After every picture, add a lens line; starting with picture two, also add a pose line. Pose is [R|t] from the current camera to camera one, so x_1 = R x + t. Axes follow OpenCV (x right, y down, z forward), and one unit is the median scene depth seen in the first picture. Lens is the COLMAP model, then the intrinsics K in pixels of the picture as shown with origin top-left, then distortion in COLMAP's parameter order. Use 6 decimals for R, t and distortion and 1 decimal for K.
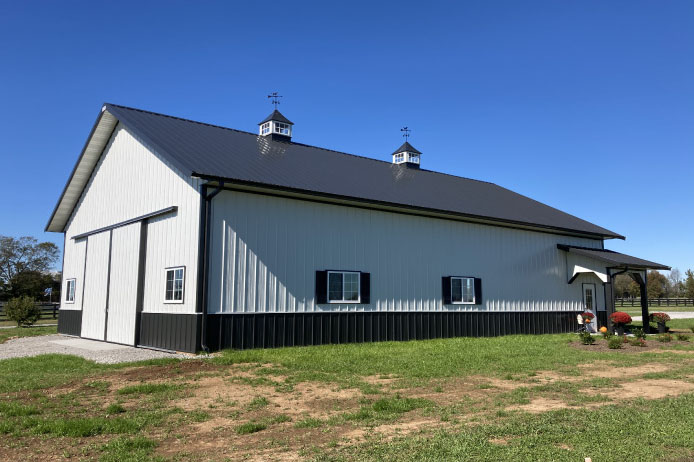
lens RADIAL K [[612.1, 0, 357.8], [0, 612.1, 204.2], [0, 0, 1]] dist [0.059252, -0.003011]
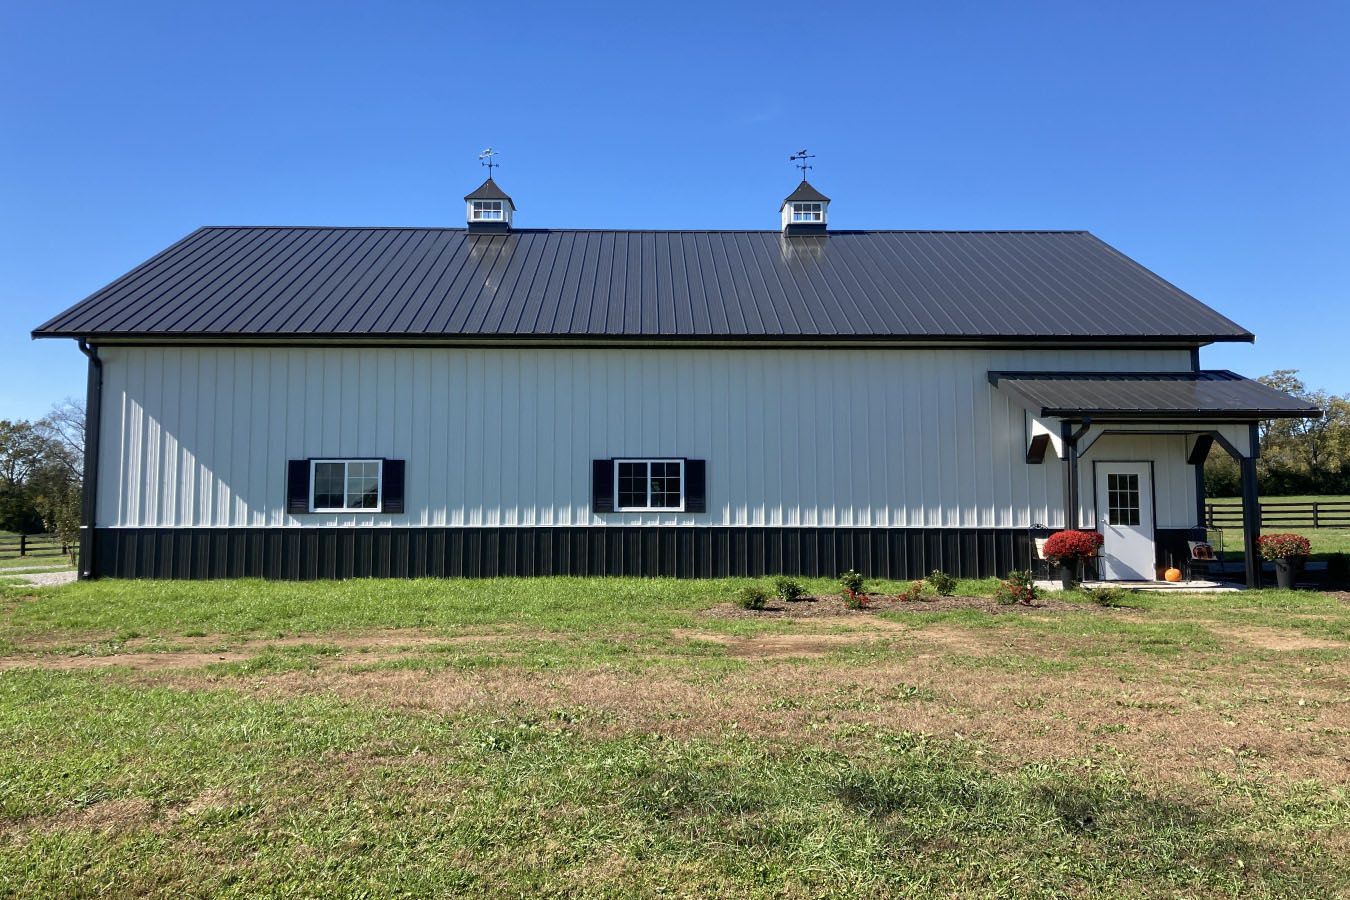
lens RADIAL K [[943.4, 0, 675.2], [0, 943.4, 429.8], [0, 0, 1]] dist [0.004342, -0.000205]
pose [[0.769825, -0.055860, -0.635806, 0.597068], [0.103960, 0.993834, 0.038557, 0.059662], [0.629732, -0.095781, 0.770885, 0.377458]]
